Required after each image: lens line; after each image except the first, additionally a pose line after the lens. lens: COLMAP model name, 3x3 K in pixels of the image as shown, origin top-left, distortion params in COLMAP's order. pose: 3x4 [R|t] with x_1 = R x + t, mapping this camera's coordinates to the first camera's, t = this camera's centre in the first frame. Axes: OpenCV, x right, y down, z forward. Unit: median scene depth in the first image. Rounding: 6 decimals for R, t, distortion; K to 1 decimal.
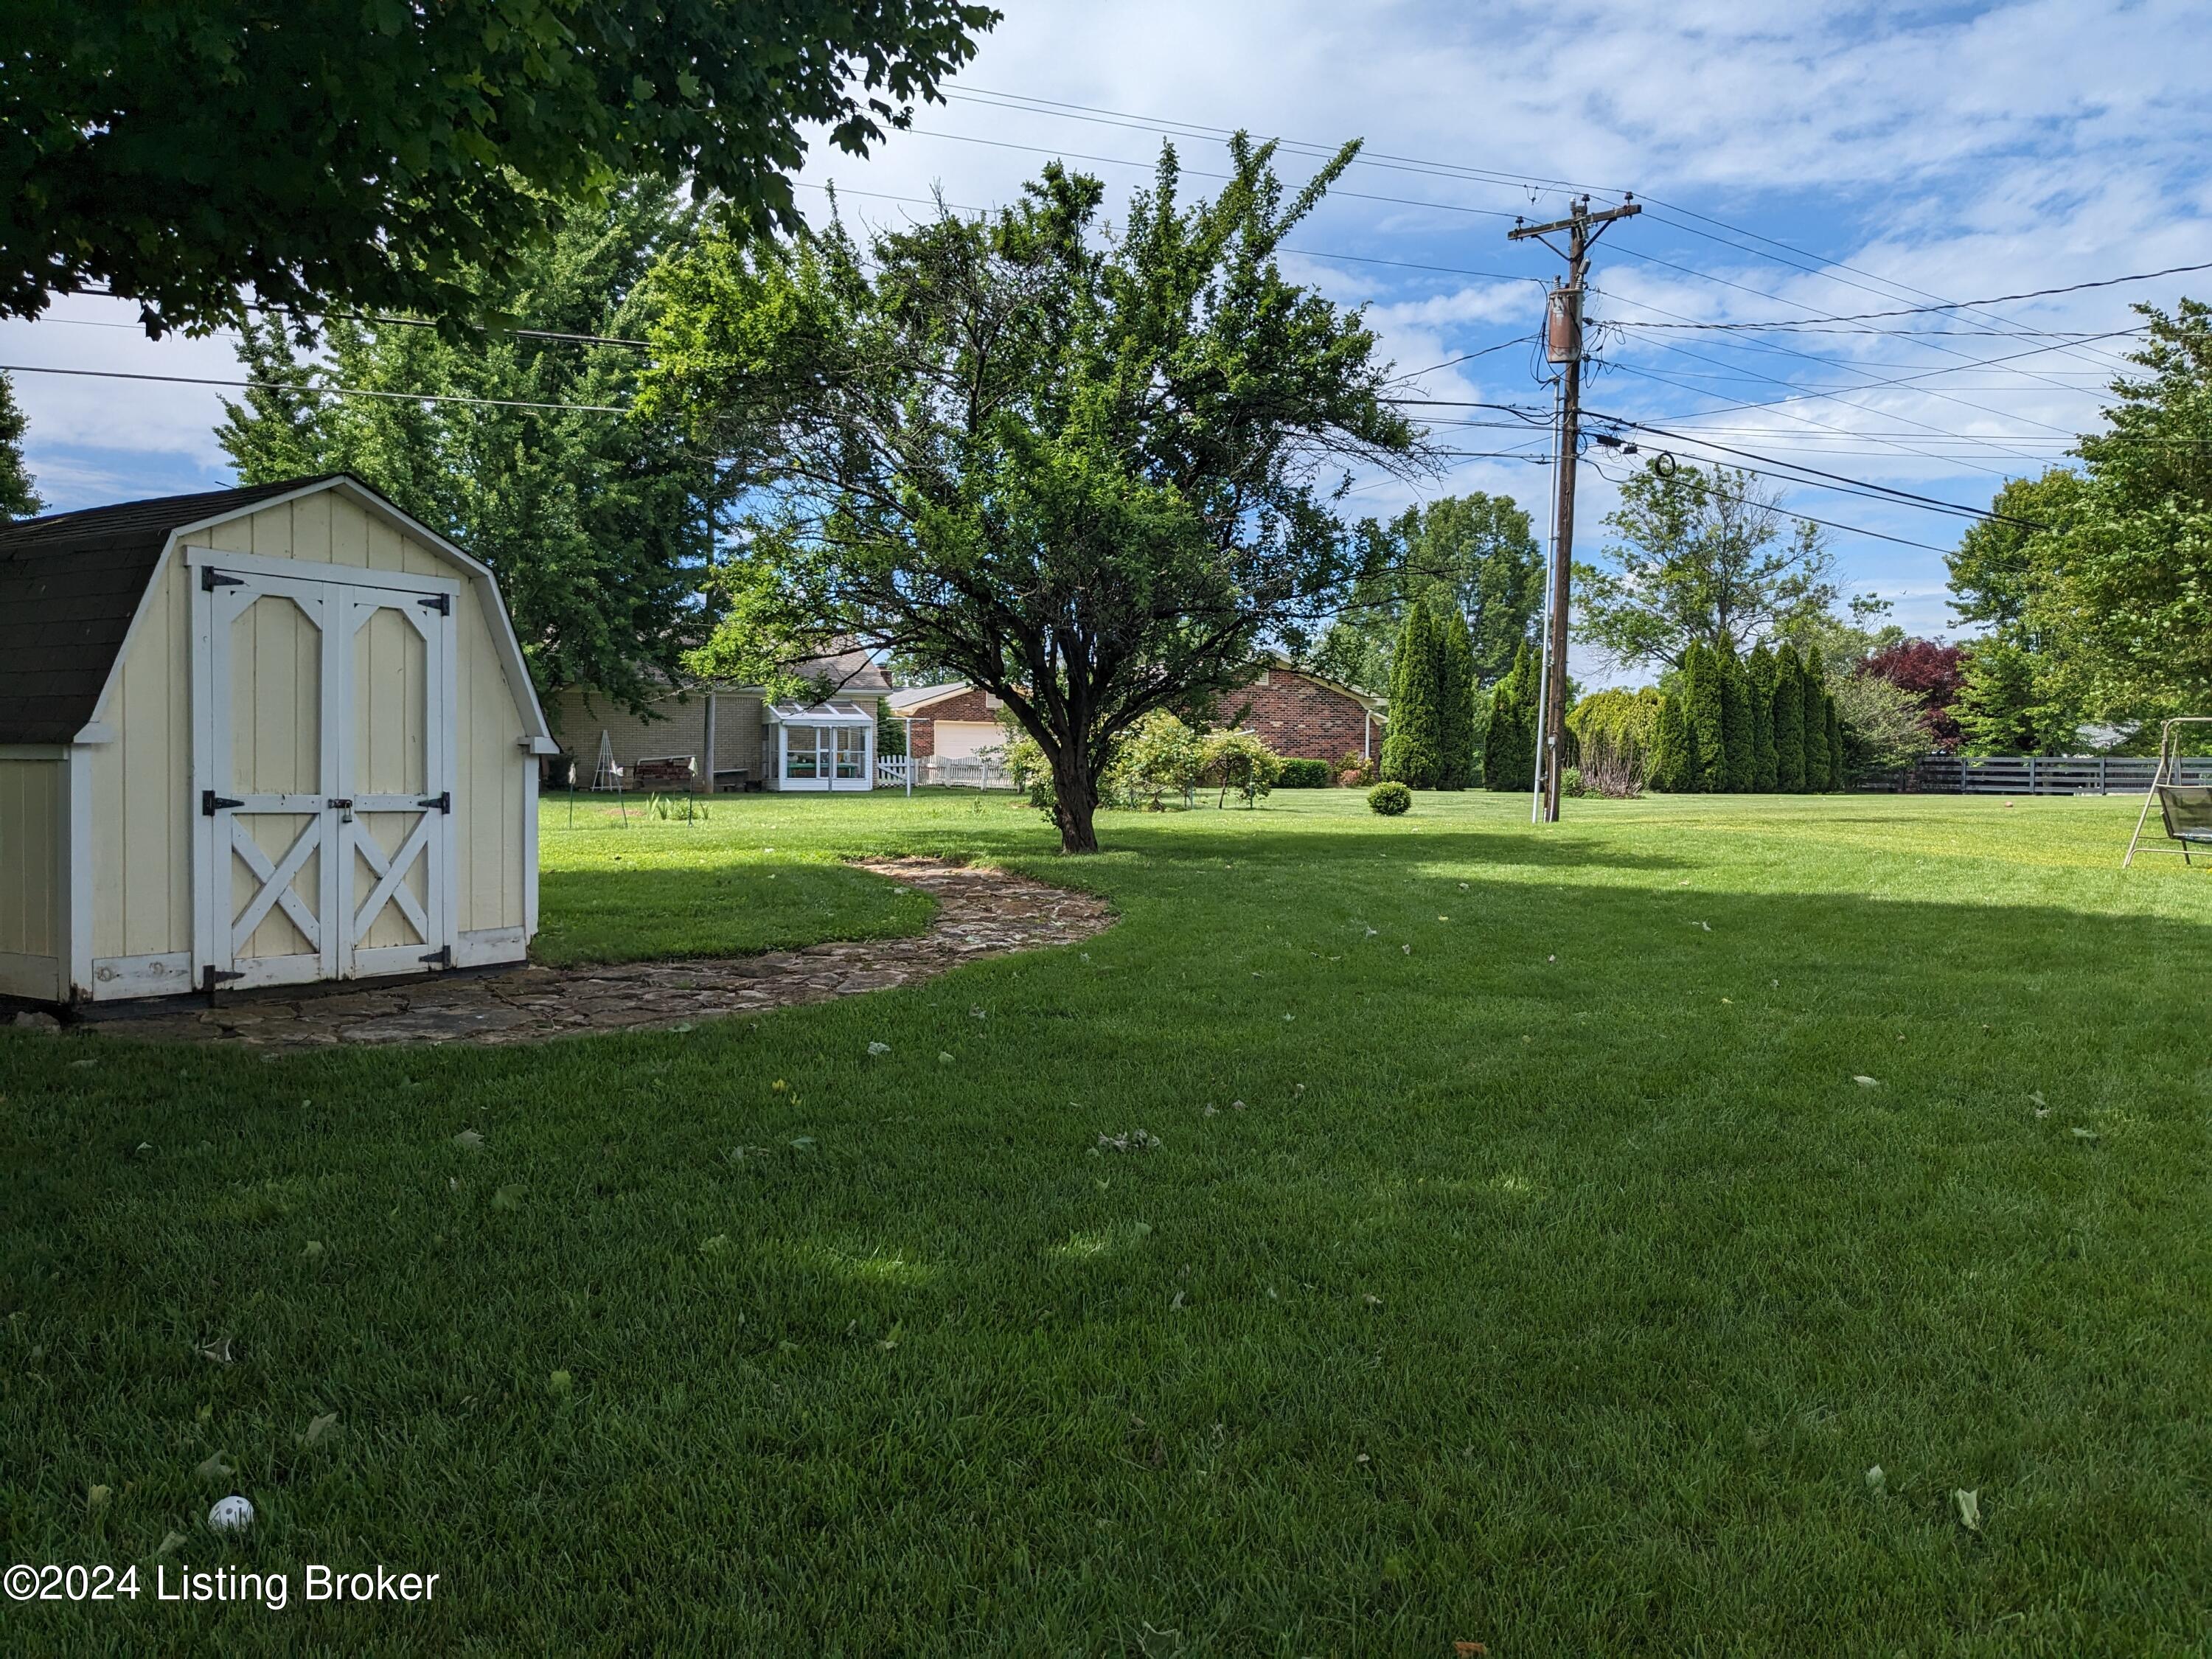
lens RADIAL K [[1727.4, 0, 1045.6], [0, 1727.4, 821.7], [0, 0, 1]] dist [0.004982, -0.002655]
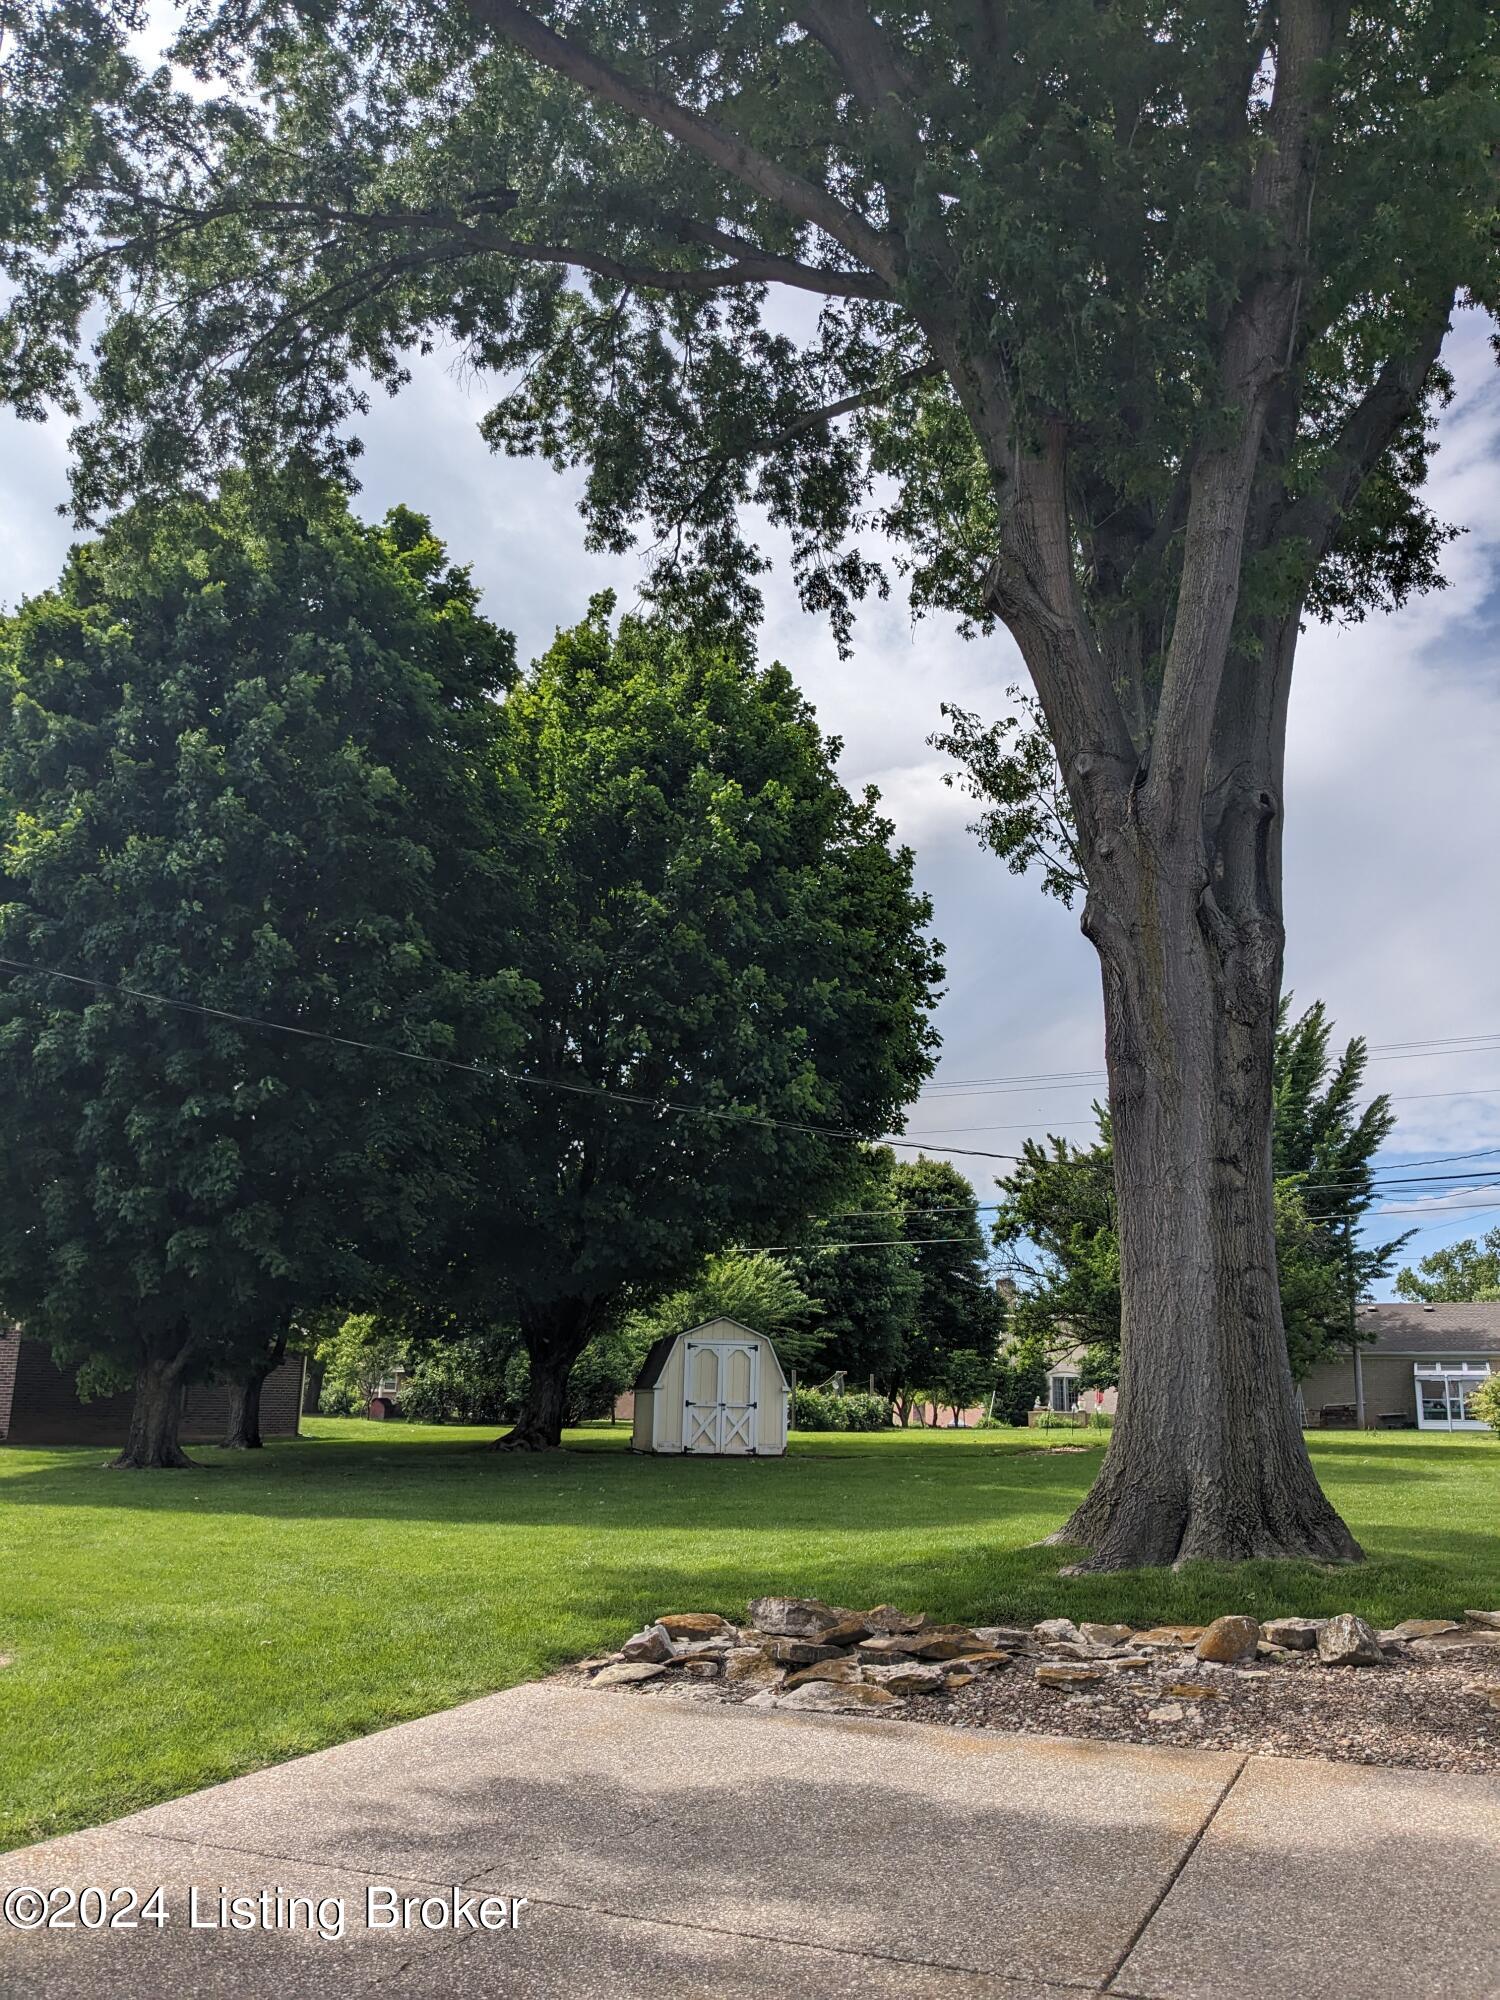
lens RADIAL K [[1664.3, 0, 751.9], [0, 1664.3, 931.1], [0, 0, 1]] dist [0.012162, 0.000042]
pose [[0.662340, -0.202539, -0.721307, 0.879614], [-0.033821, 0.953701, -0.298849, 0.031460], [0.748440, 0.222335, 0.624824, -0.517969]]
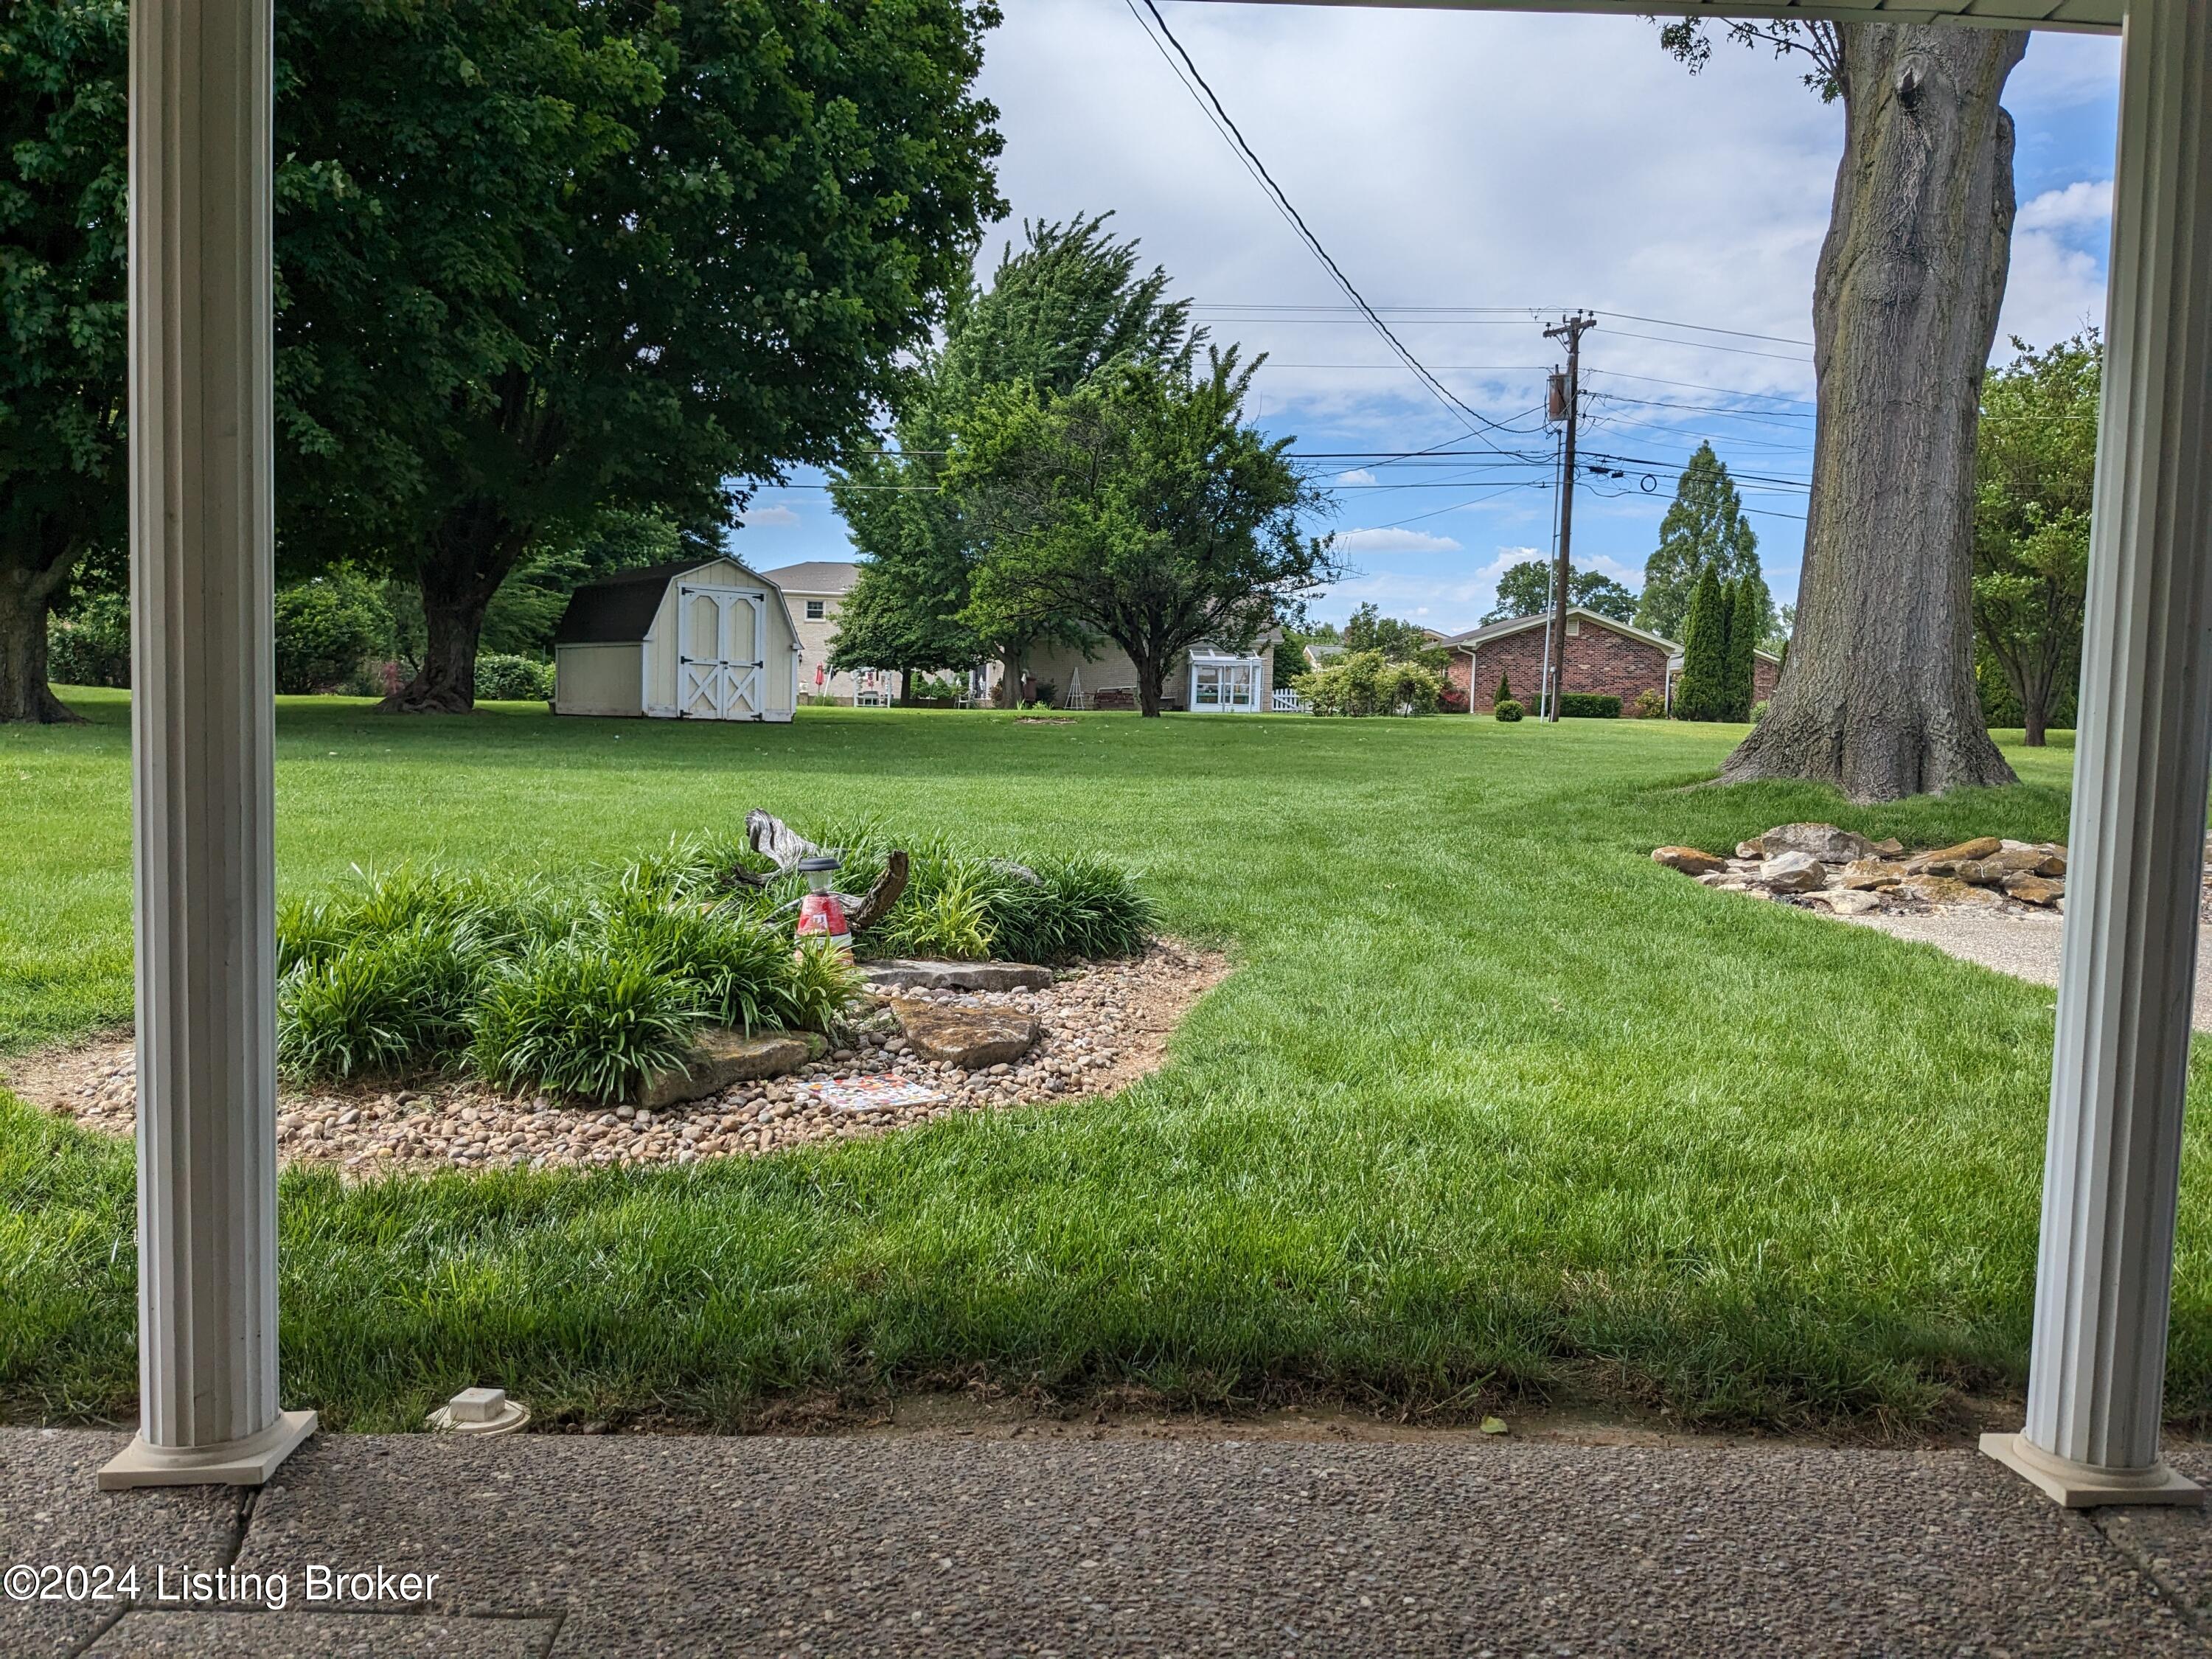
lens RADIAL K [[1840.7, 0, 1116.4], [0, 1840.7, 838.1], [0, 0, 1]] dist [0.012162, 0.000042]
pose [[0.937200, 0.039304, -0.346571, 0.503891], [-0.030593, 0.999064, 0.030574, 0.064894], [0.347448, -0.018051, 0.937525, -0.664865]]
